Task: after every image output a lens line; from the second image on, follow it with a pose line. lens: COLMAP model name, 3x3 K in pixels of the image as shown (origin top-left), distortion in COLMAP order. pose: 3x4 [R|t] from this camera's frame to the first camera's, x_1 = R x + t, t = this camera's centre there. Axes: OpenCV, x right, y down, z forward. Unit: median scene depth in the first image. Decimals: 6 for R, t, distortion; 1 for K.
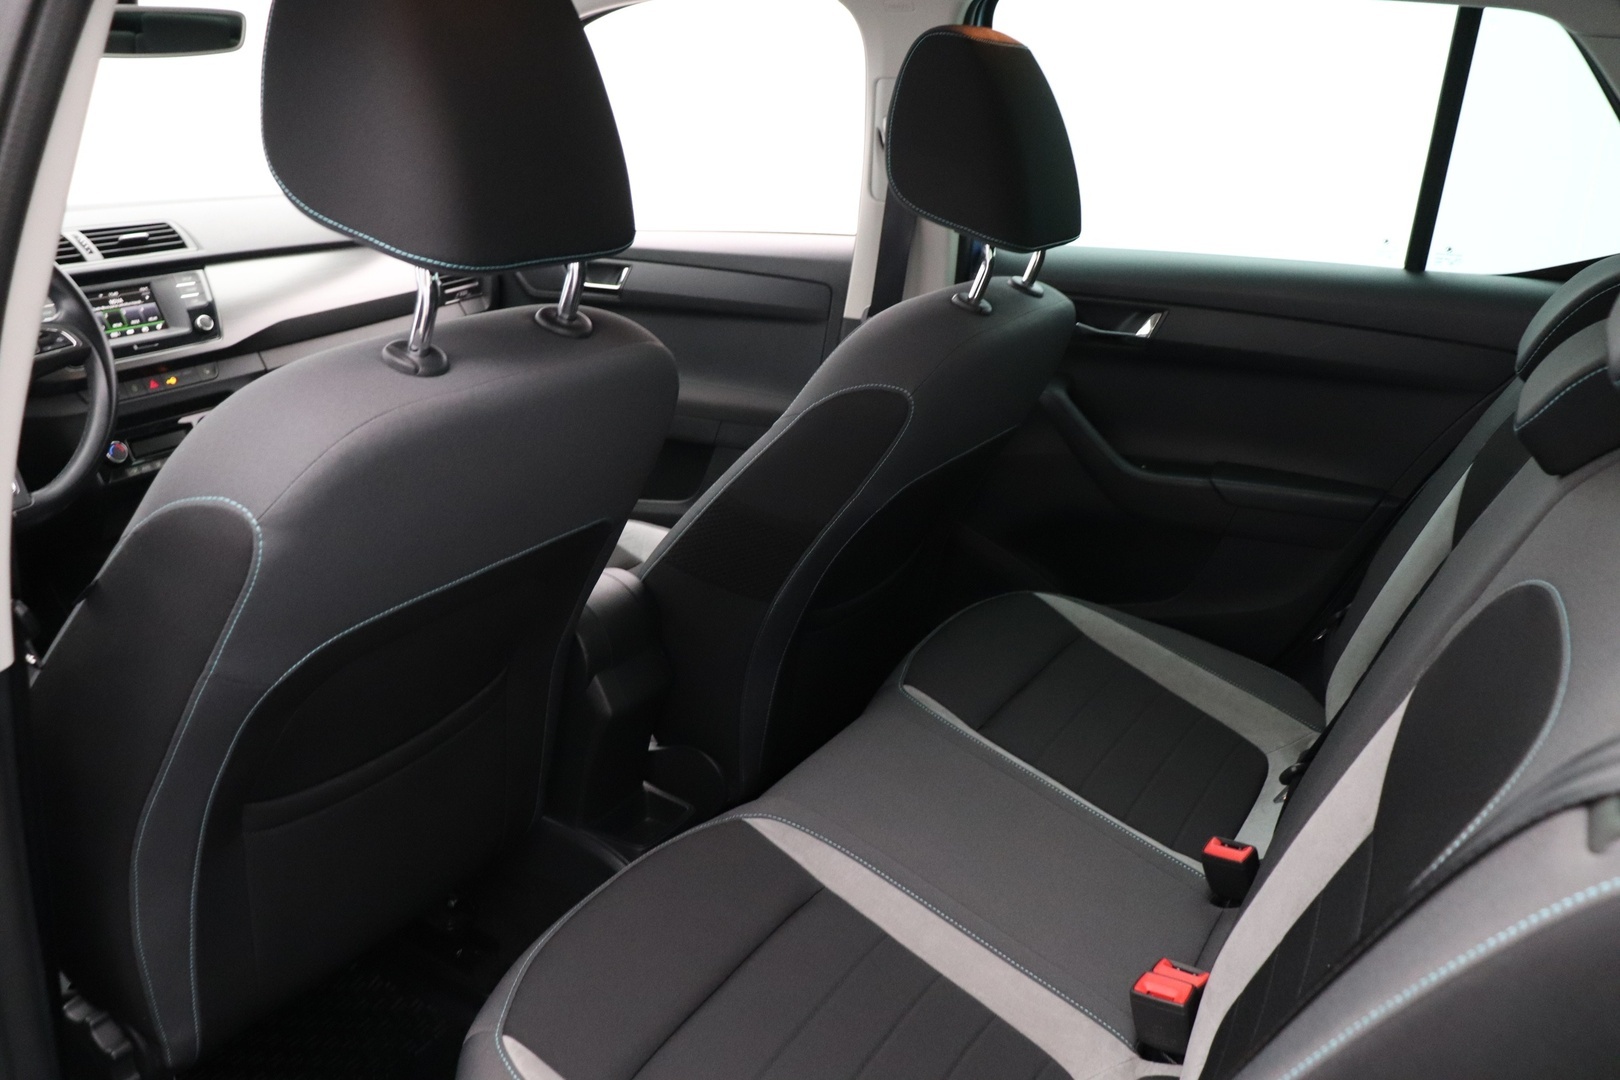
lens RADIAL K [[1384.6, 0, 811.7], [0, 1384.6, 533.8], [0, 0, 1]] dist [-0.162457, 0.147504]
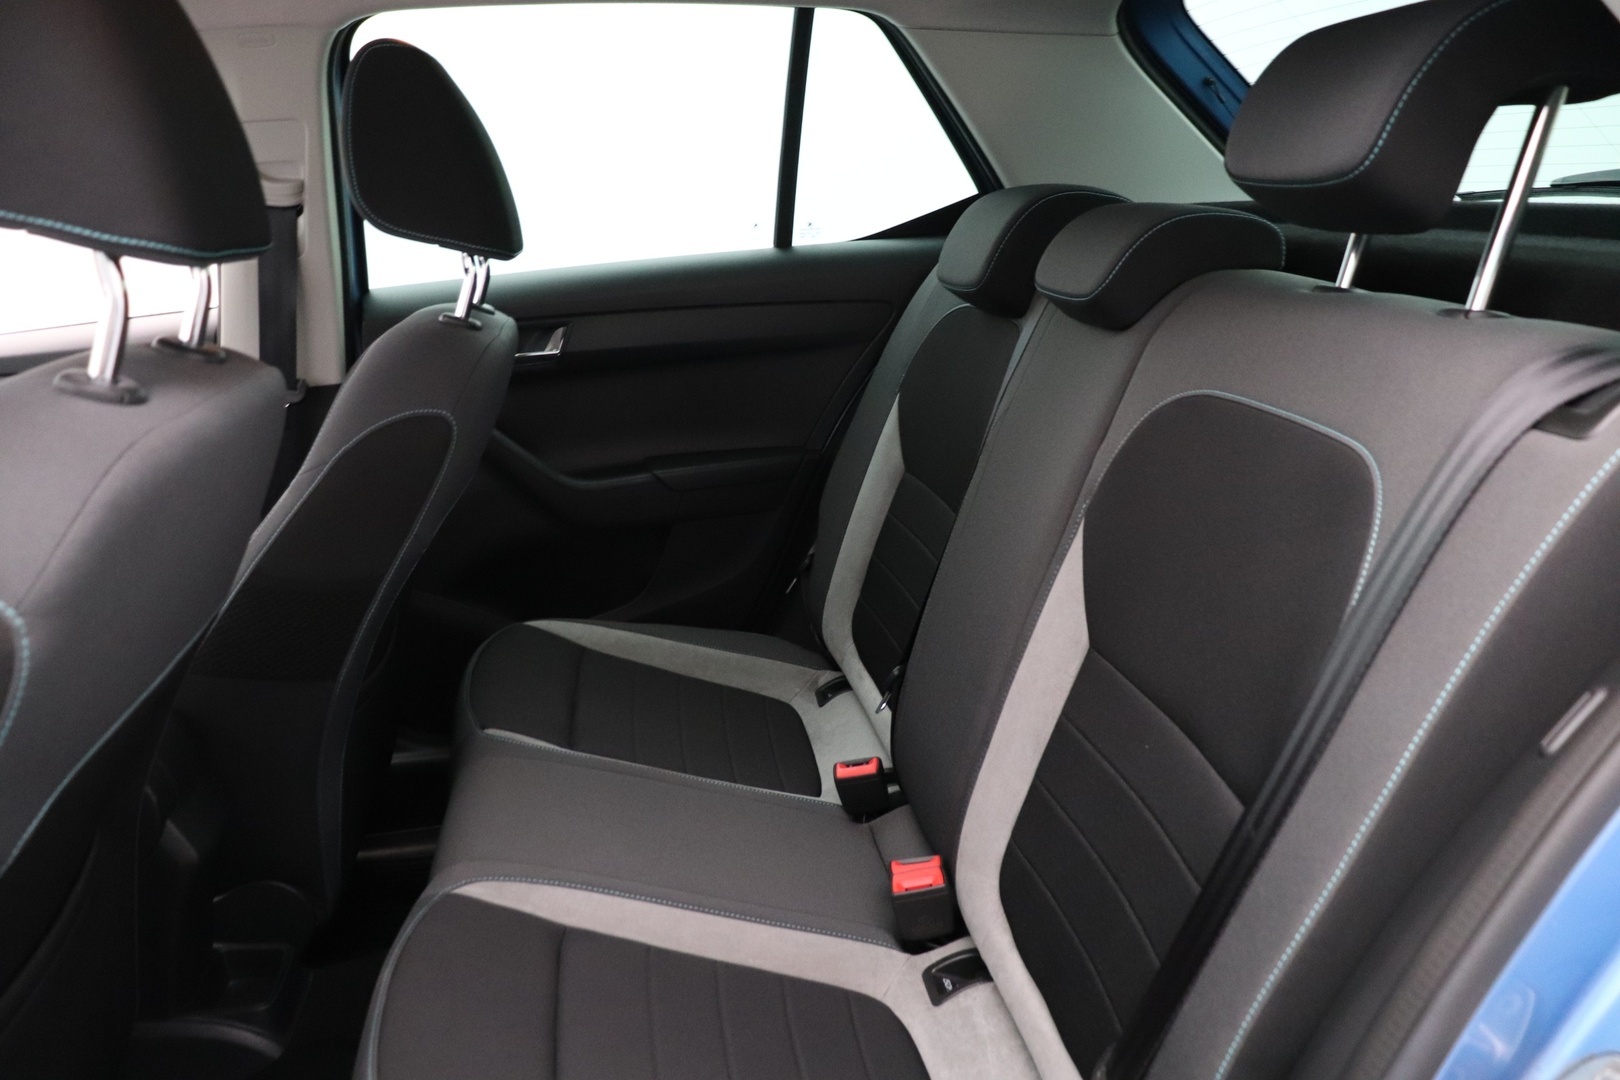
lens RADIAL K [[1384.6, 0, 814.8], [0, 1384.6, 548.6], [0, 0, 1]] dist [-0.162457, 0.147504]
pose [[0.771530, -0.223947, 0.595474, -0.277752], [0.265323, 0.963977, 0.018766, 0.032280], [-0.578226, 0.143515, 0.803155, 0.105508]]
